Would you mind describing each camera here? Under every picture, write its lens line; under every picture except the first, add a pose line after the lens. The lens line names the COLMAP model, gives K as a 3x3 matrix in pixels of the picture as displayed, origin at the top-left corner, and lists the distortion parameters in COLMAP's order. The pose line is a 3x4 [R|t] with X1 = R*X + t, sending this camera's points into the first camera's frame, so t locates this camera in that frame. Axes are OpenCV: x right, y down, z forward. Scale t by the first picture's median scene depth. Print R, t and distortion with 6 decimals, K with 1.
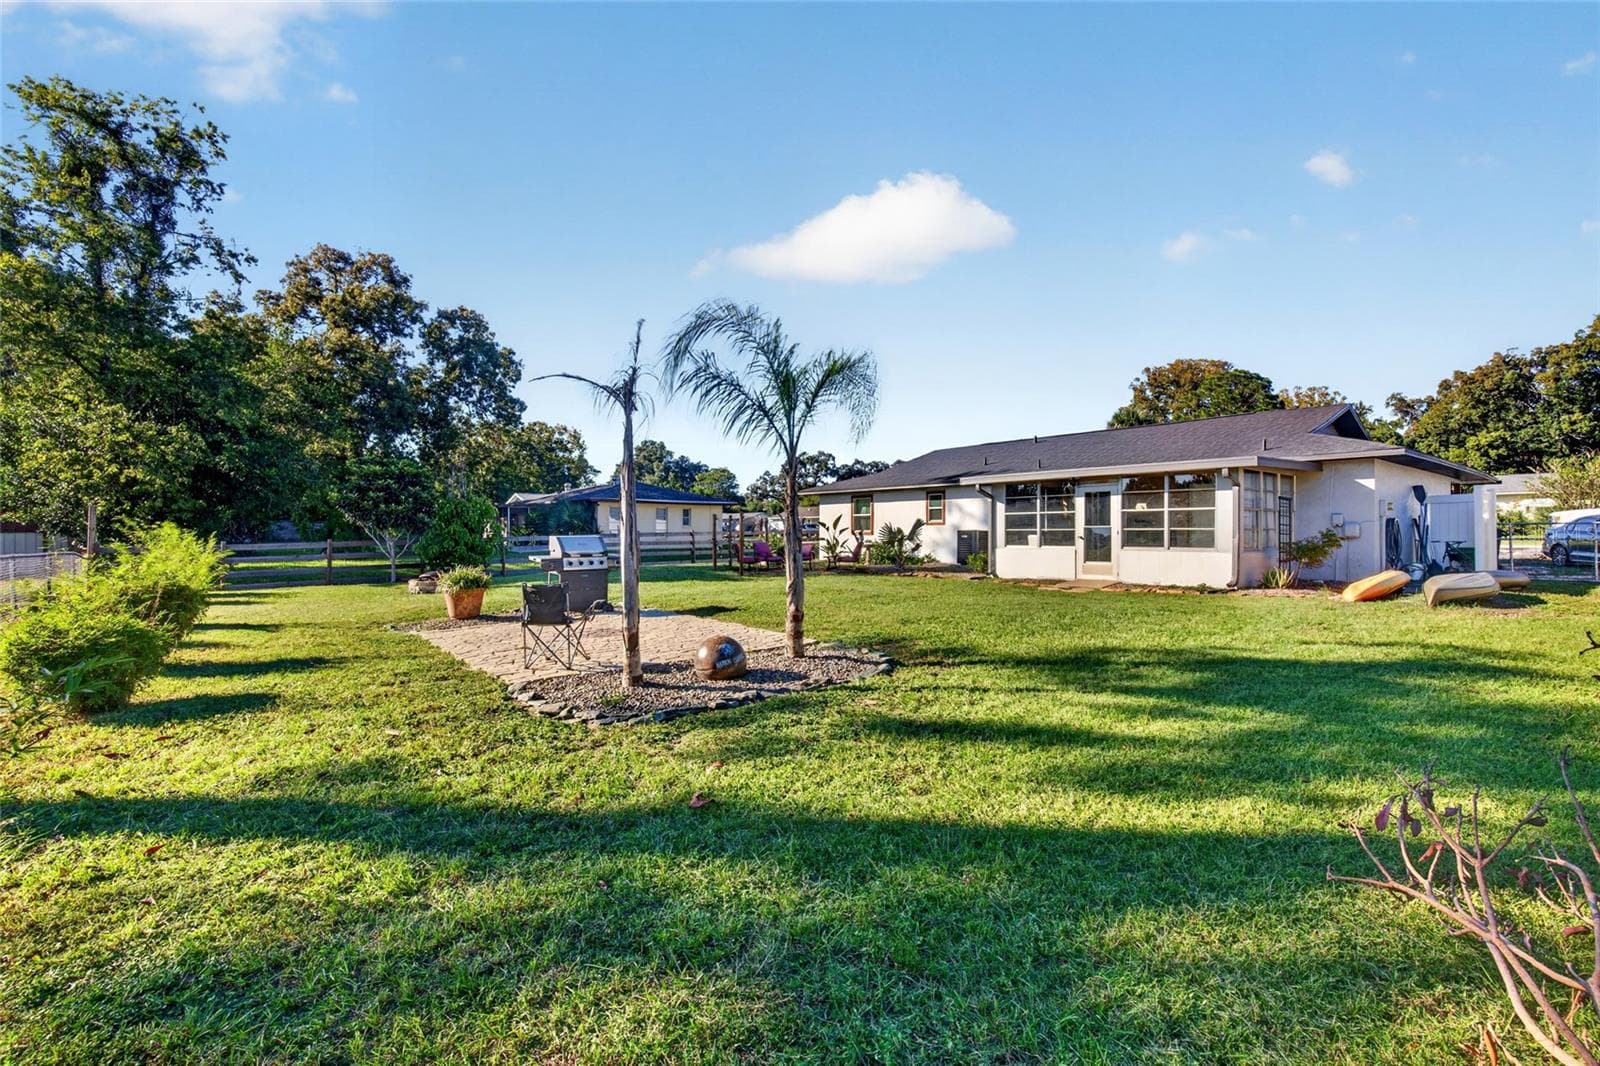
lens RADIAL K [[1340.5, 0, 770.9], [0, 1340.5, 532.0], [0, 0, 1]] dist [0.014338, -0.050065]
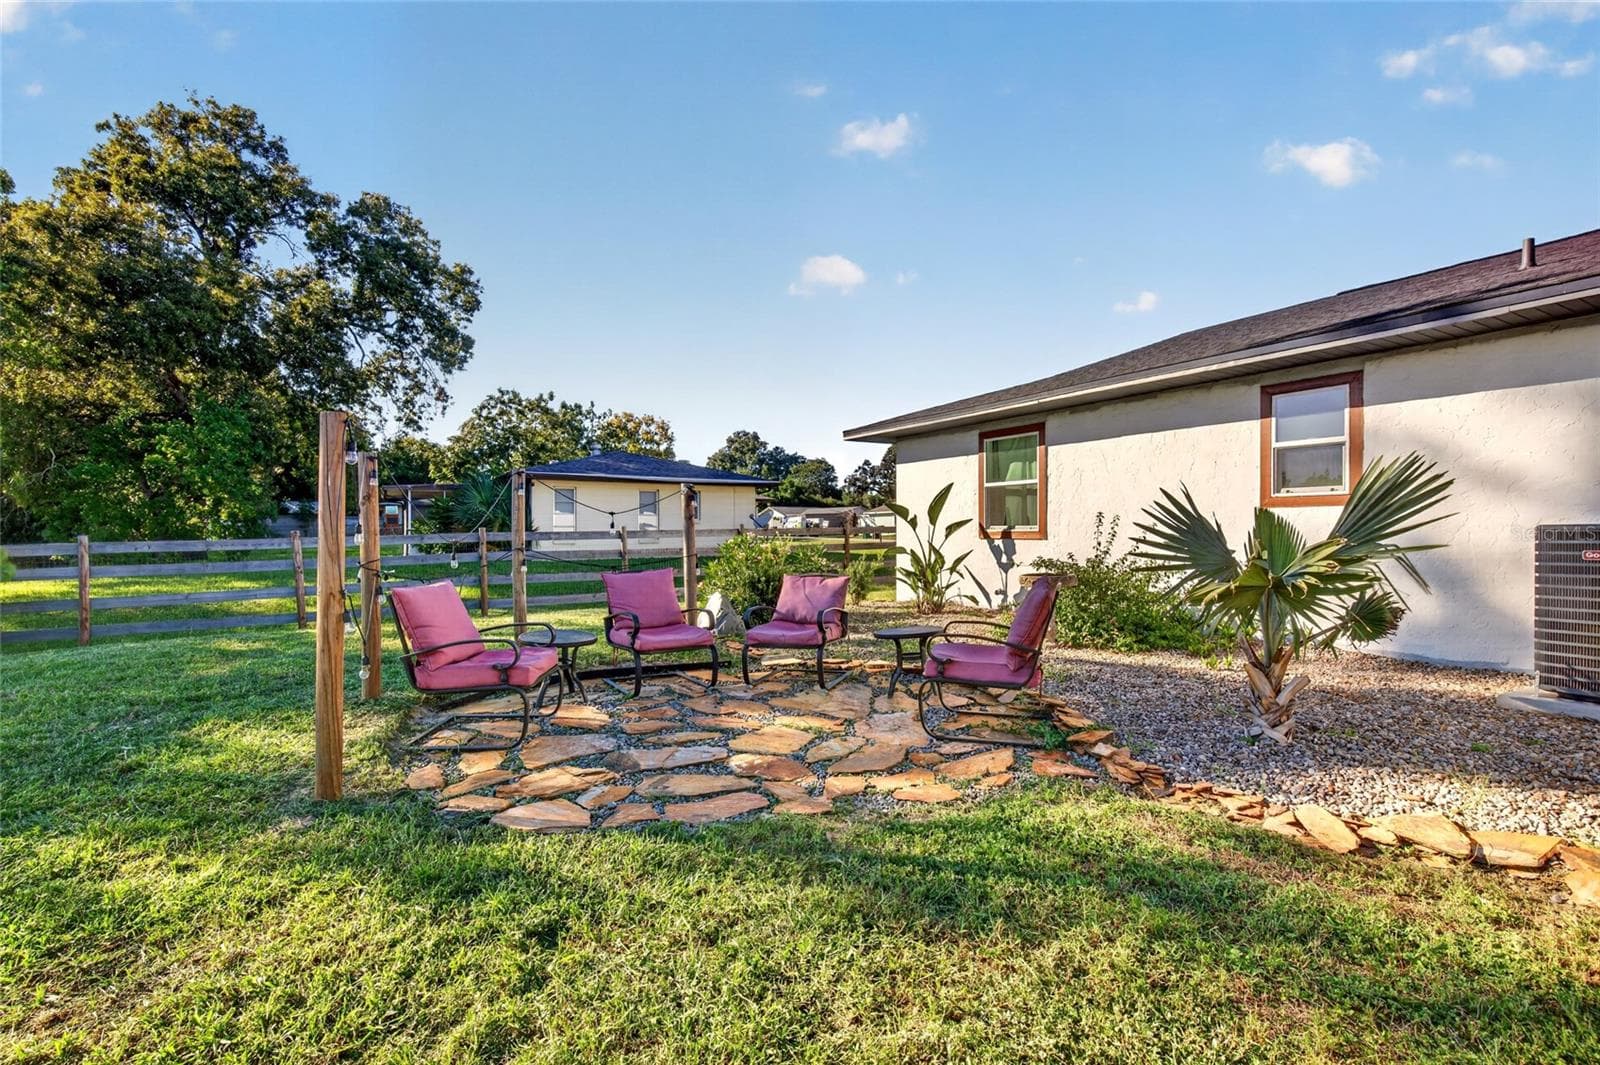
lens RADIAL K [[1340.5, 0, 770.9], [0, 1340.5, 531.5], [0, 0, 1]] dist [0.014338, -0.050065]
pose [[0.996701, -0.005970, -0.080939, 0.019071], [0.006132, 0.999980, 0.001747, -0.000515], [0.080927, -0.002237, 0.996718, 0.363928]]
